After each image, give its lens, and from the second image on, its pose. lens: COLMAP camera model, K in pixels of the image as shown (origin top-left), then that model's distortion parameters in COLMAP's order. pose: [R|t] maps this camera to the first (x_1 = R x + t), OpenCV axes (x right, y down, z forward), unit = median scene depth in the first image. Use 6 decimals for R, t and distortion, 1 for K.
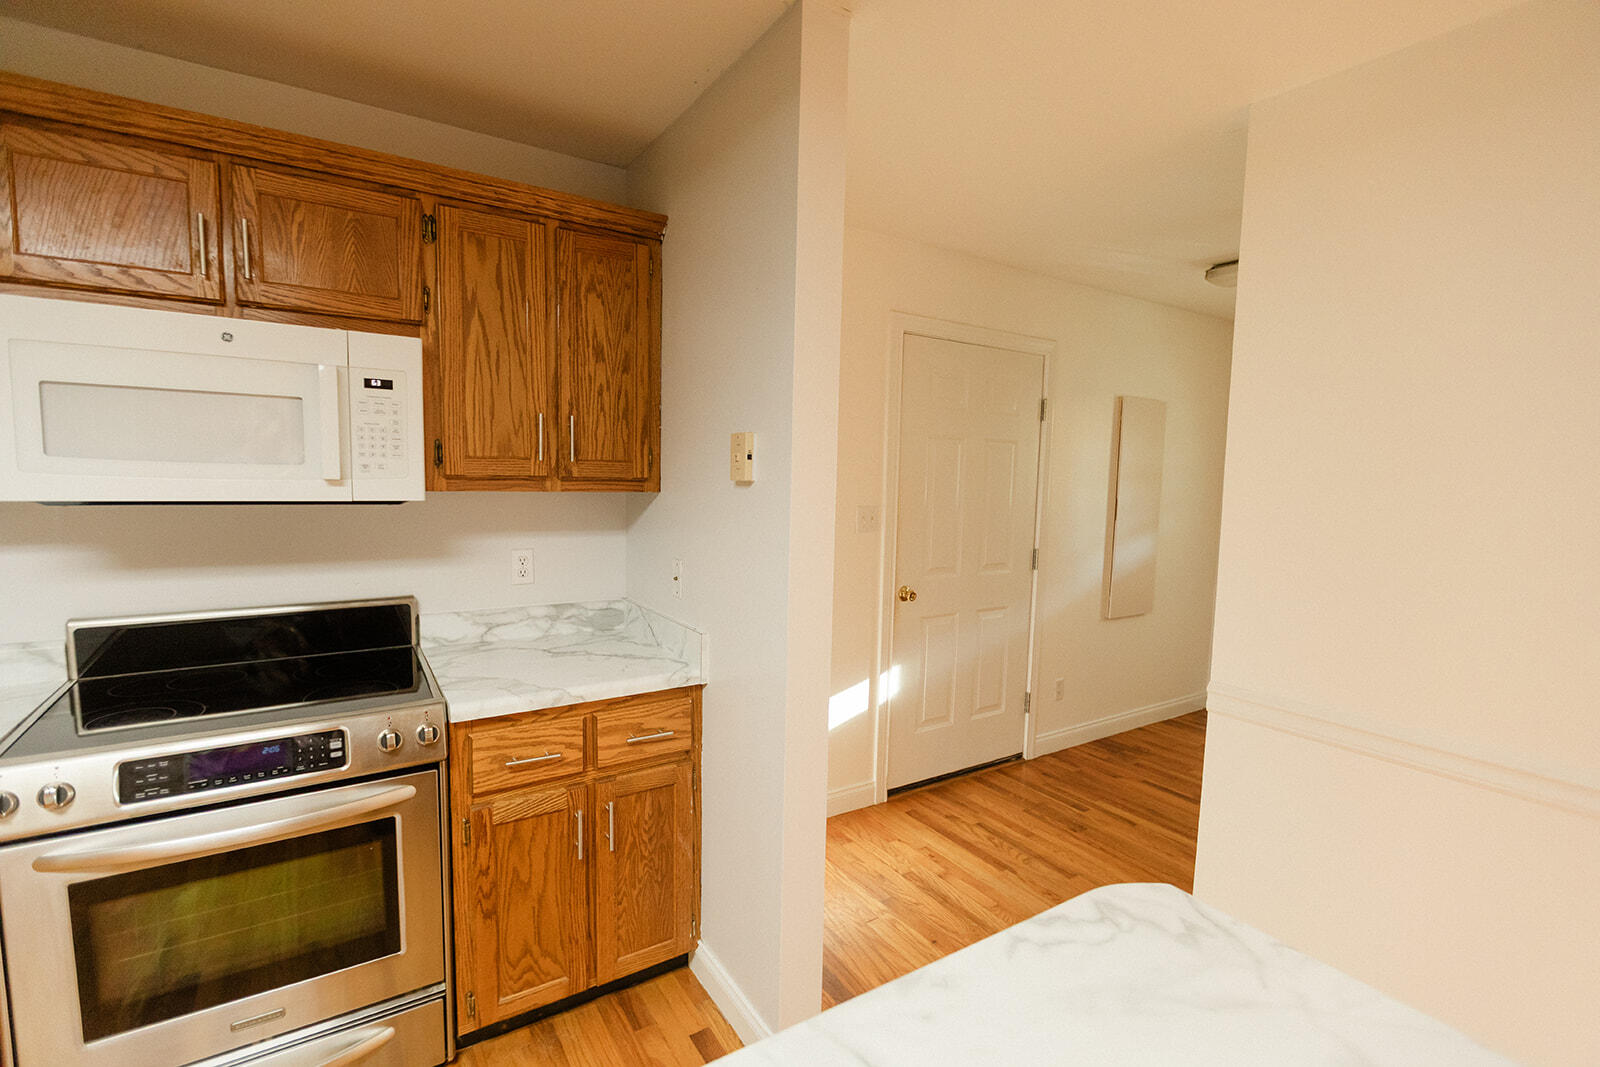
lens RADIAL K [[726.8, 0, 790.8], [0, 726.8, 543.8], [0, 0, 1]] dist [-0.002974, -0.003701]
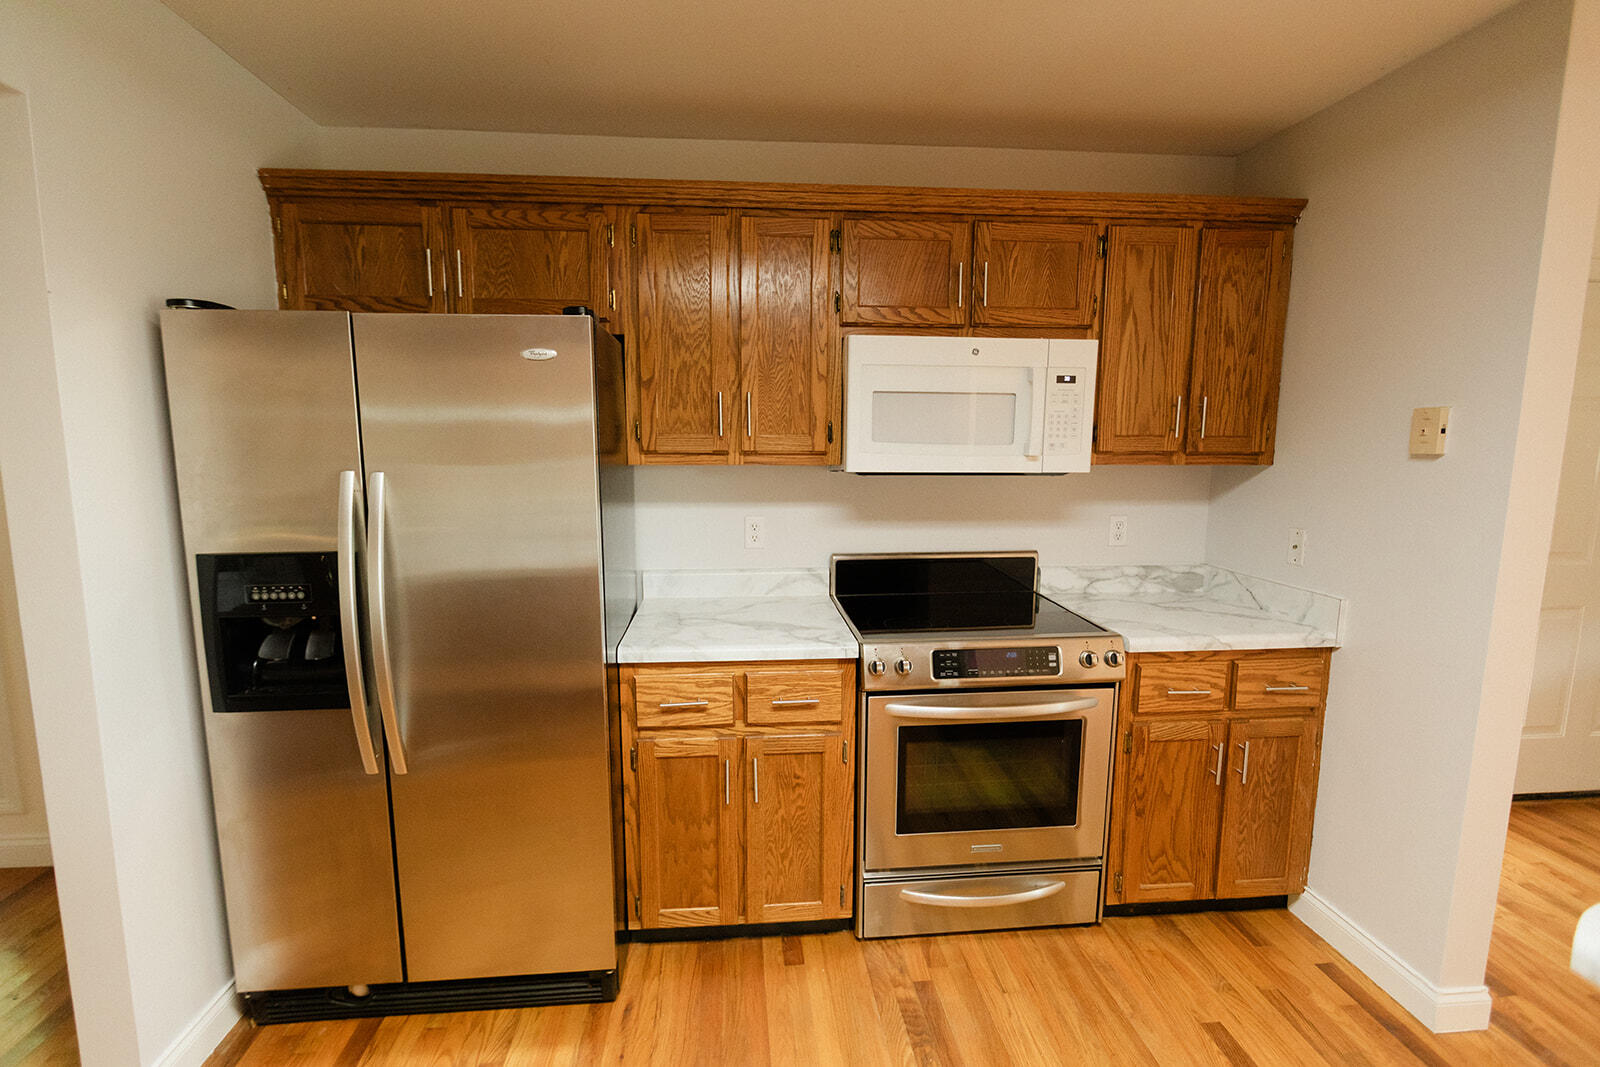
lens RADIAL K [[726.8, 0, 790.8], [0, 726.8, 543.8], [0, 0, 1]] dist [-0.002974, -0.003701]
pose [[0.881422, 0.044982, -0.470183, -0.355836], [-0.028453, 0.998704, 0.042206, 0.023066], [0.471472, -0.023824, 0.881559, -0.316844]]
